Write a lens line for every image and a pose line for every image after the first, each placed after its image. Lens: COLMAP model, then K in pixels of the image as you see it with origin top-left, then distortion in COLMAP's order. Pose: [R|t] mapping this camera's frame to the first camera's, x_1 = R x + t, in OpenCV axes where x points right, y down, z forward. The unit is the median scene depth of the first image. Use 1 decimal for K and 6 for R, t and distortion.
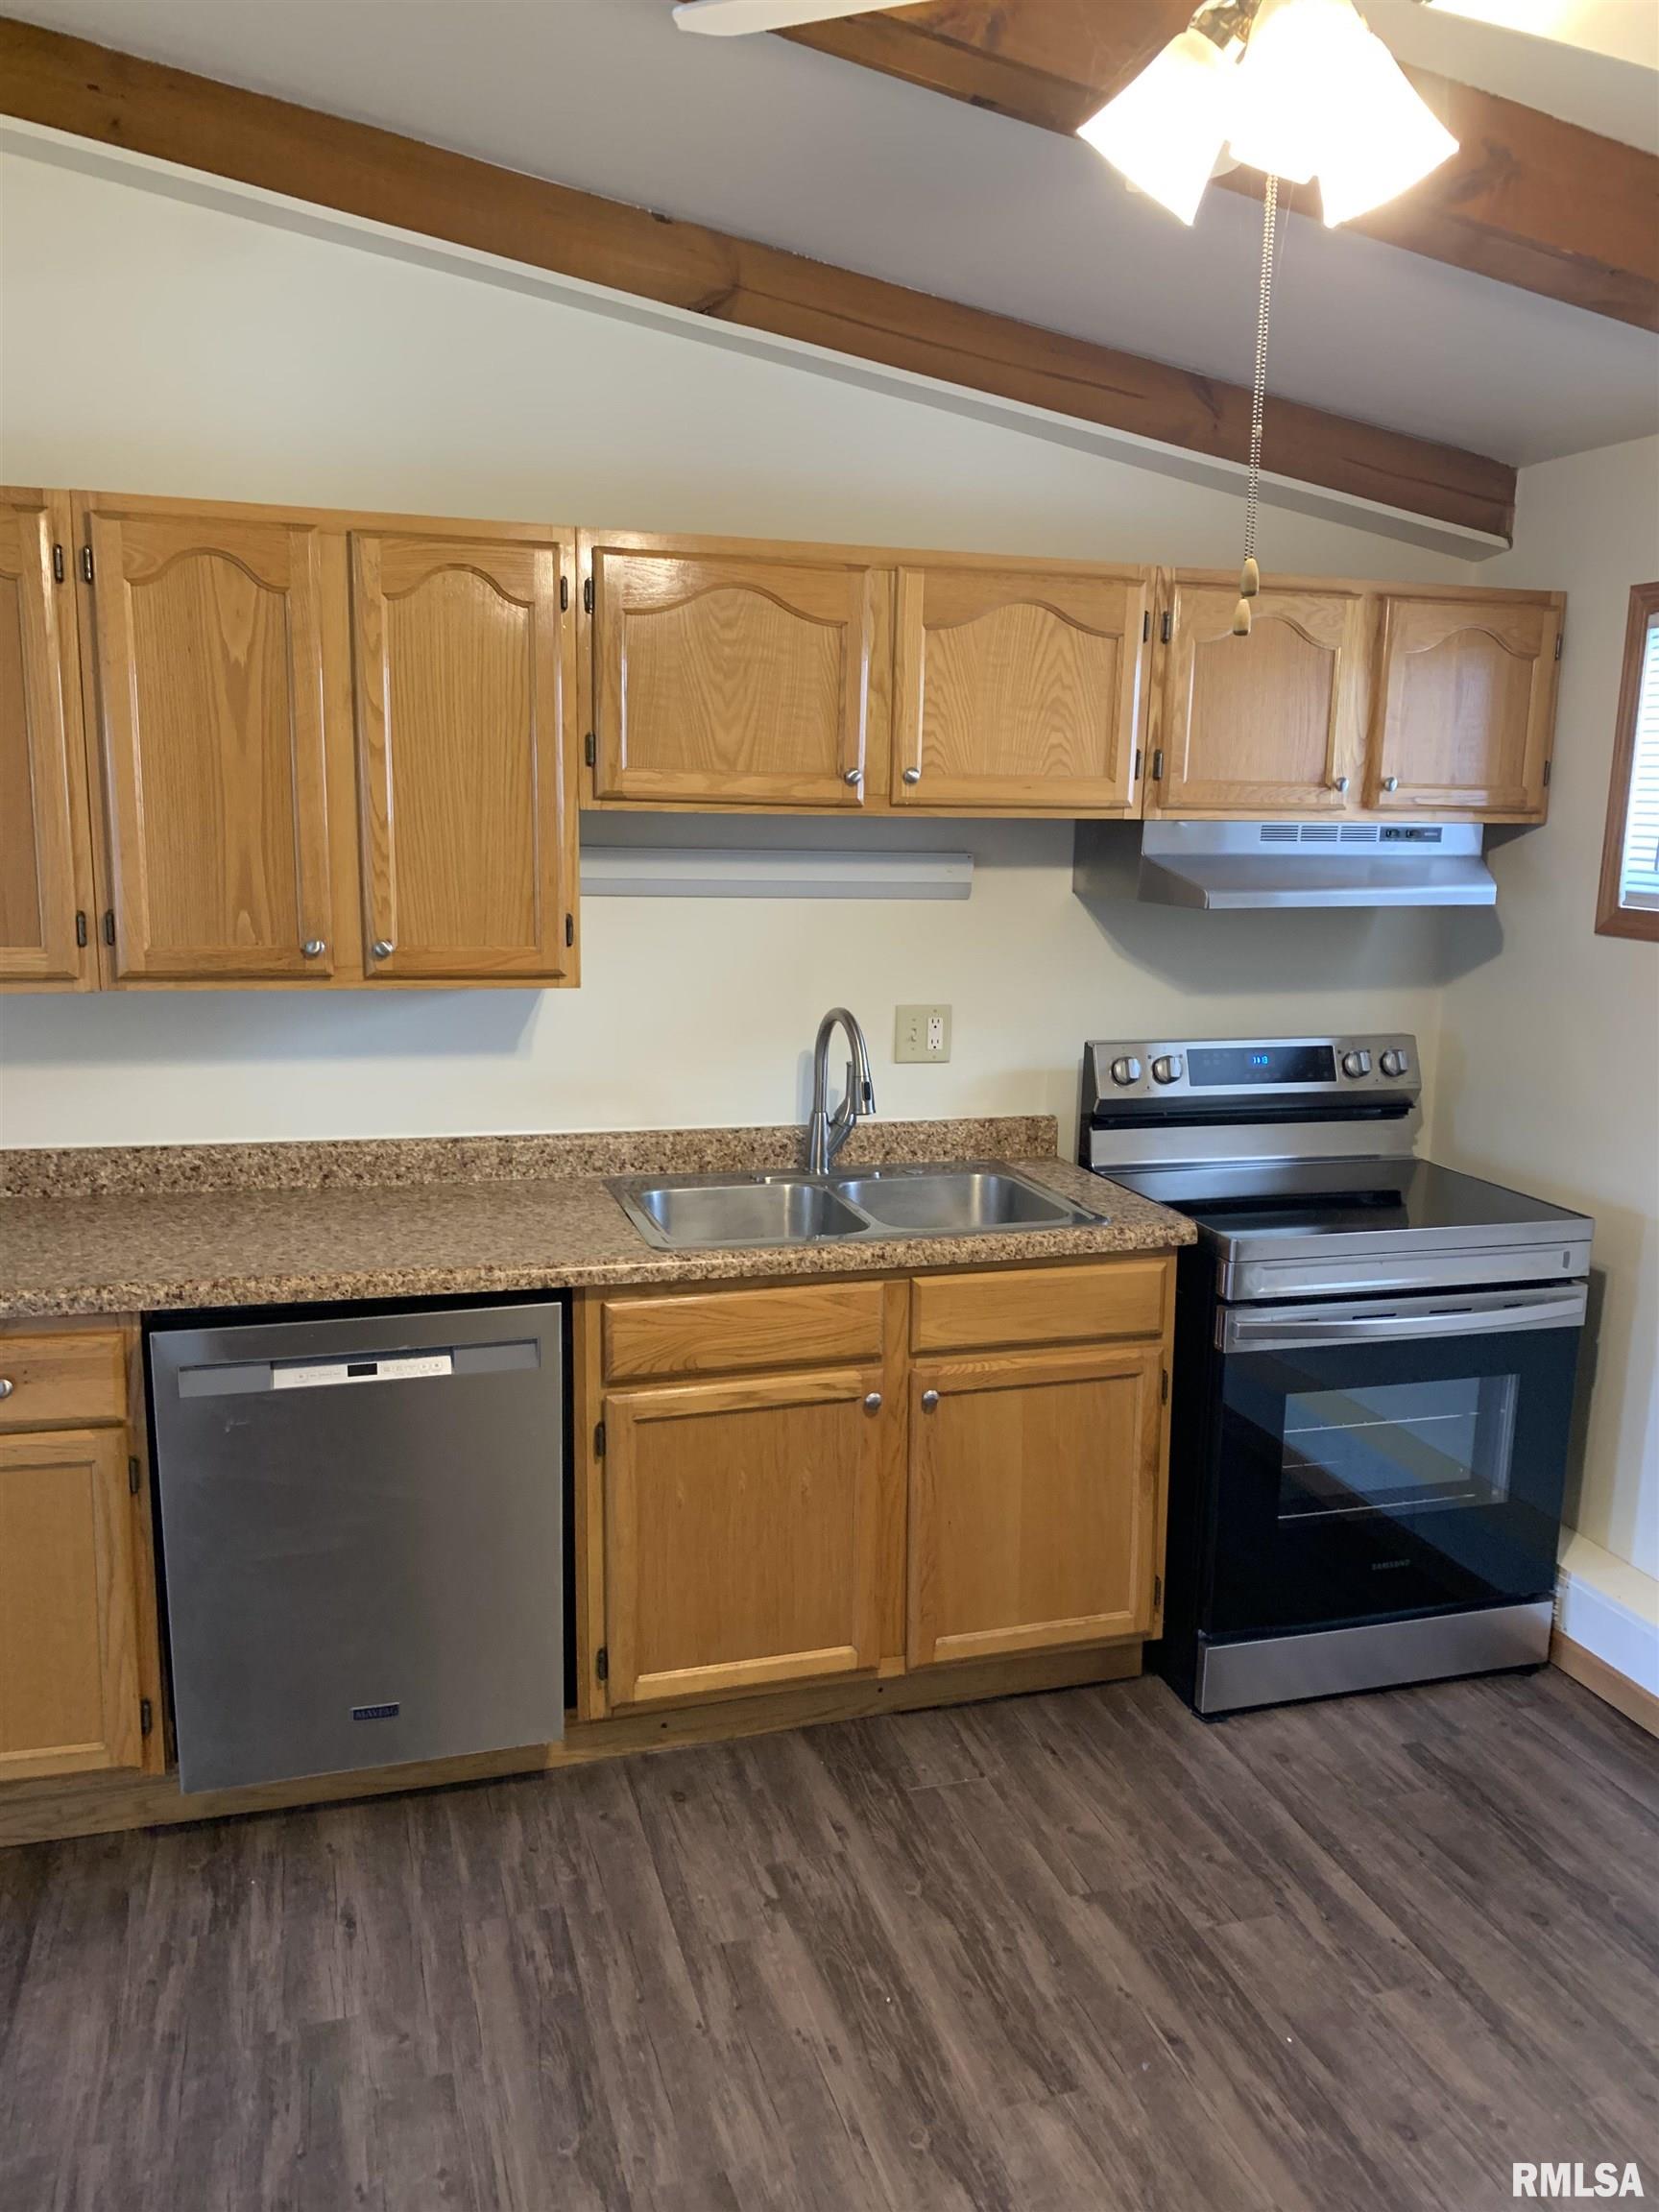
lens RADIAL K [[1689.5, 0, 843.2], [0, 1689.5, 1130.5], [0, 0, 1]] dist [0.031243, -0.038151]
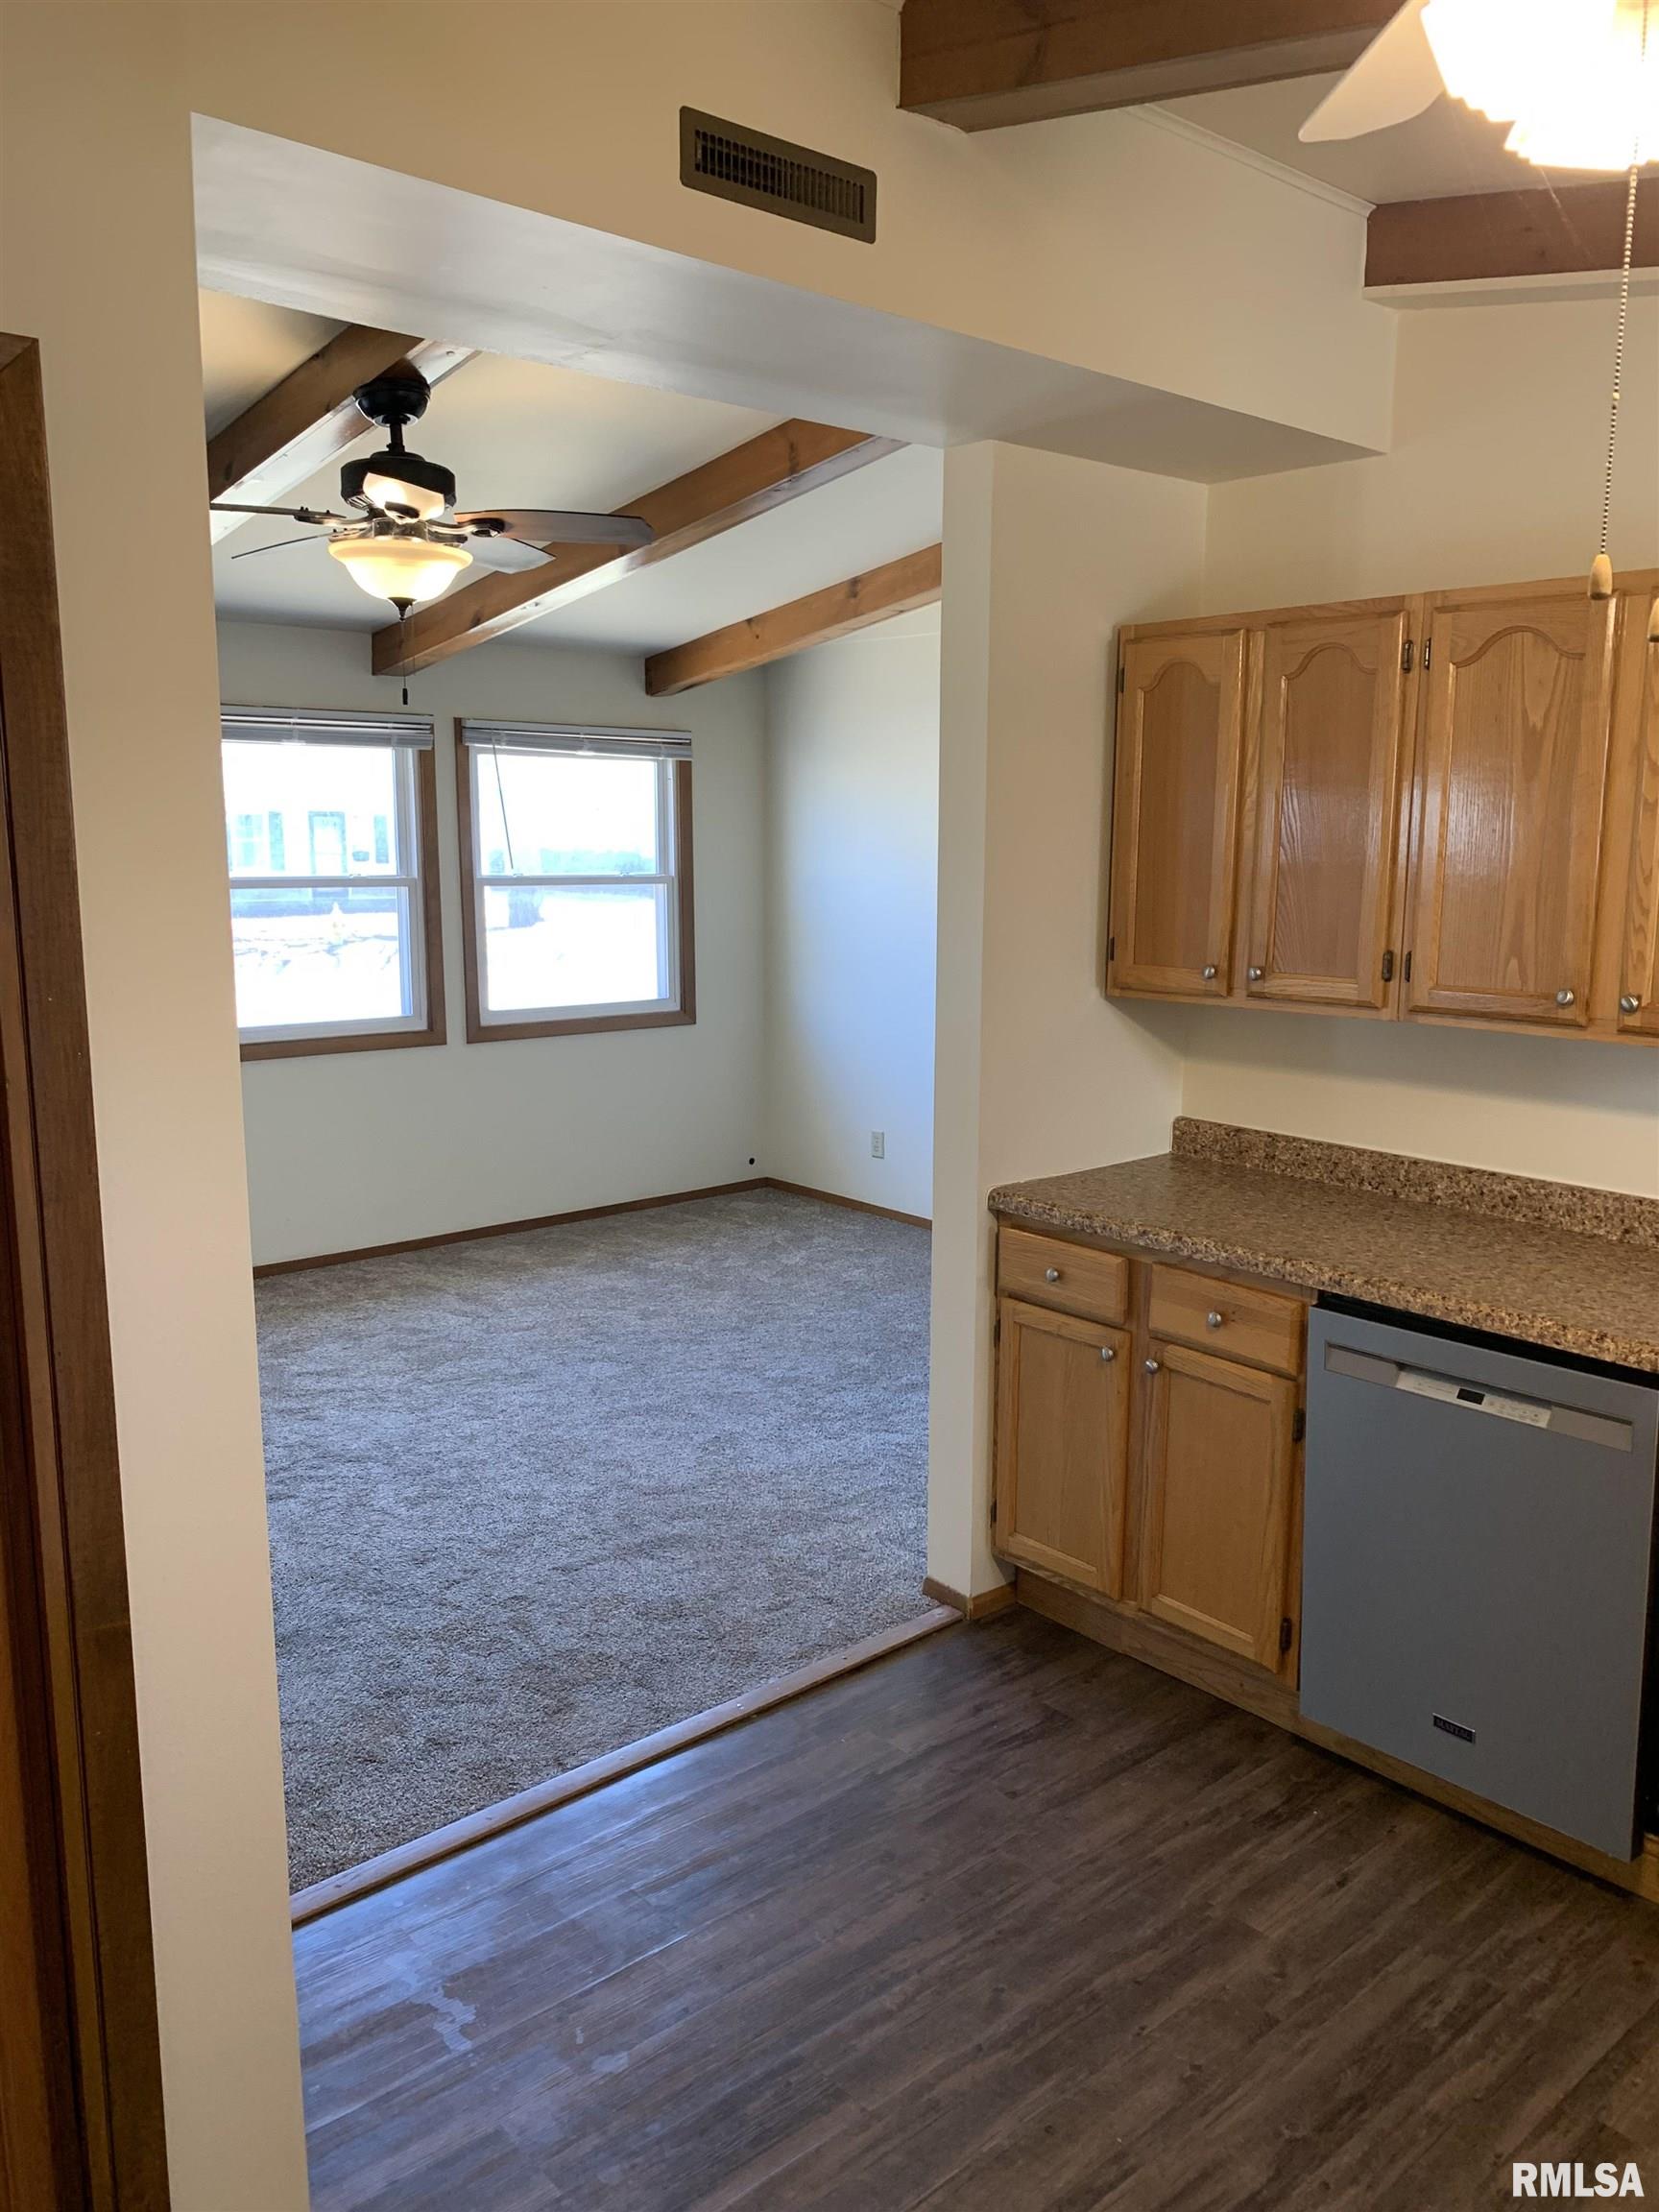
lens RADIAL K [[1689.5, 0, 843.2], [0, 1689.5, 1130.5], [0, 0, 1]] dist [0.031243, -0.038151]
pose [[0.409456, 0.142385, -0.901151, 0.431454], [-0.174139, 0.981784, 0.076002, -0.028824], [0.895557, 0.125806, 0.426792, 0.168366]]
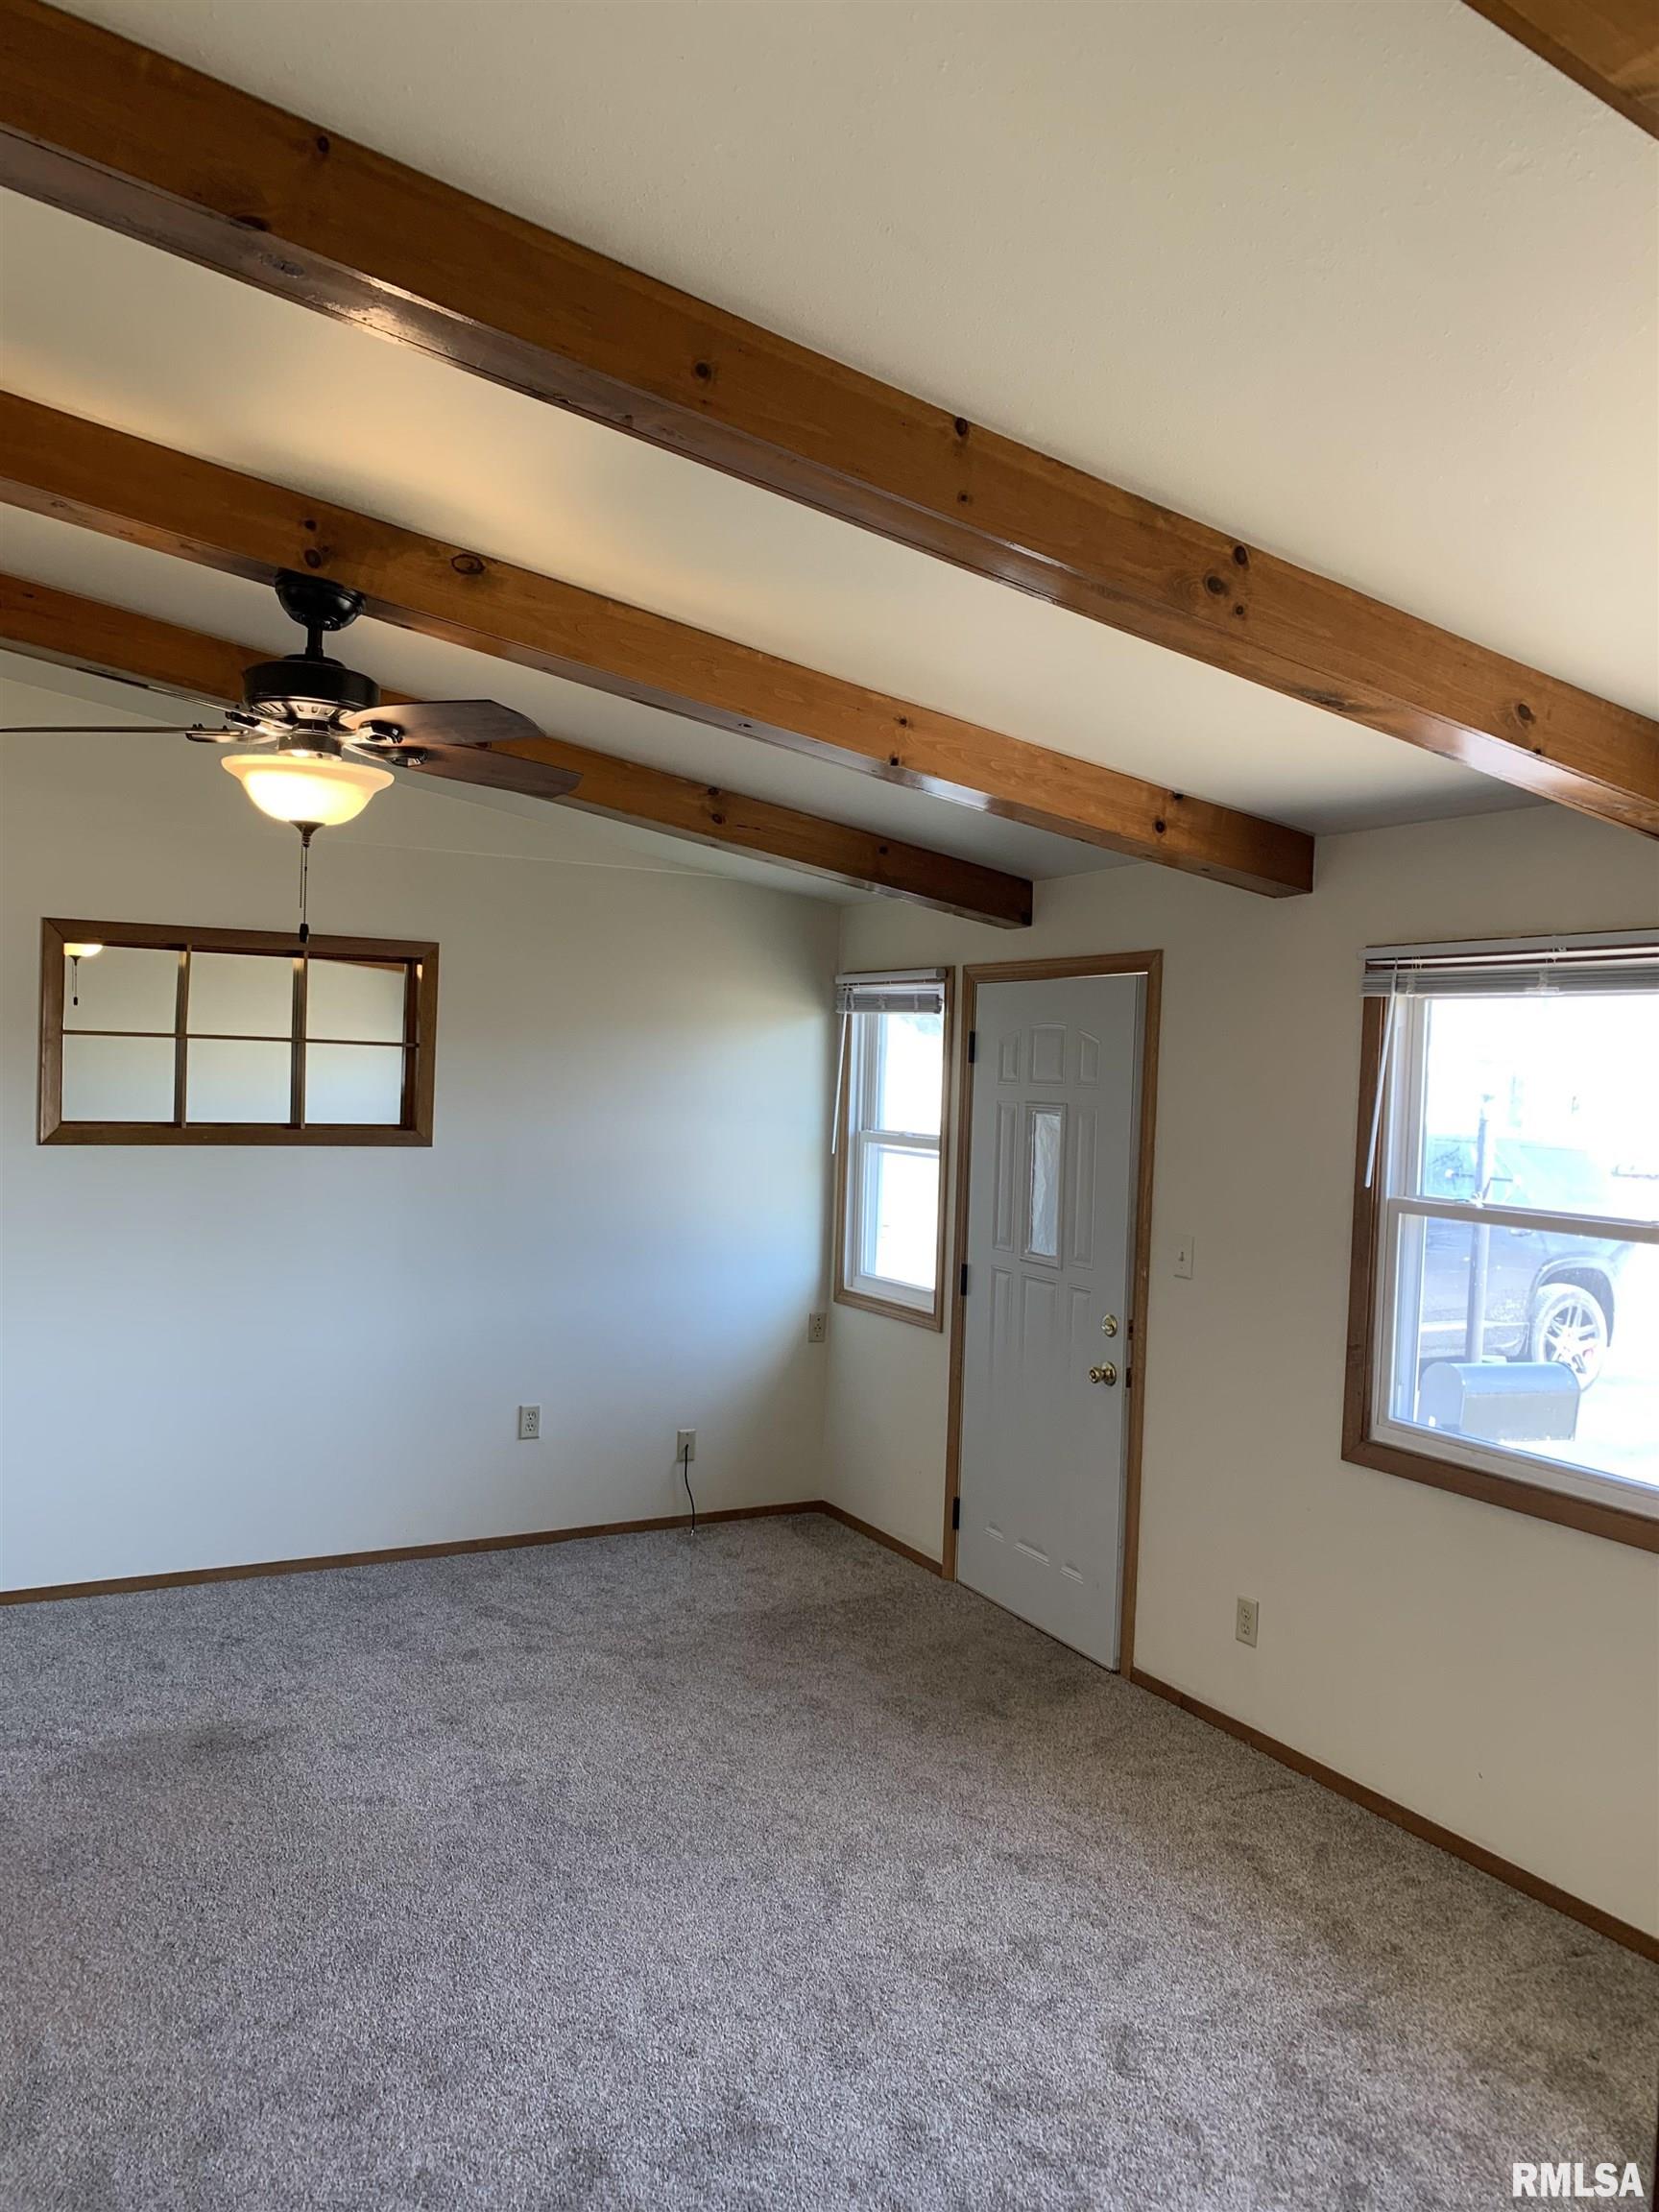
lens RADIAL K [[1703.2, 0, 839.7], [0, 1703.2, 1131.1], [0, 0, 1]] dist [0.035227, -0.031655]
pose [[-0.976019, -0.053706, -0.210956, -1.052136], [-0.101013, 0.970174, 0.220359, -0.351195], [0.192829, 0.236384, -0.952334, 1.540313]]
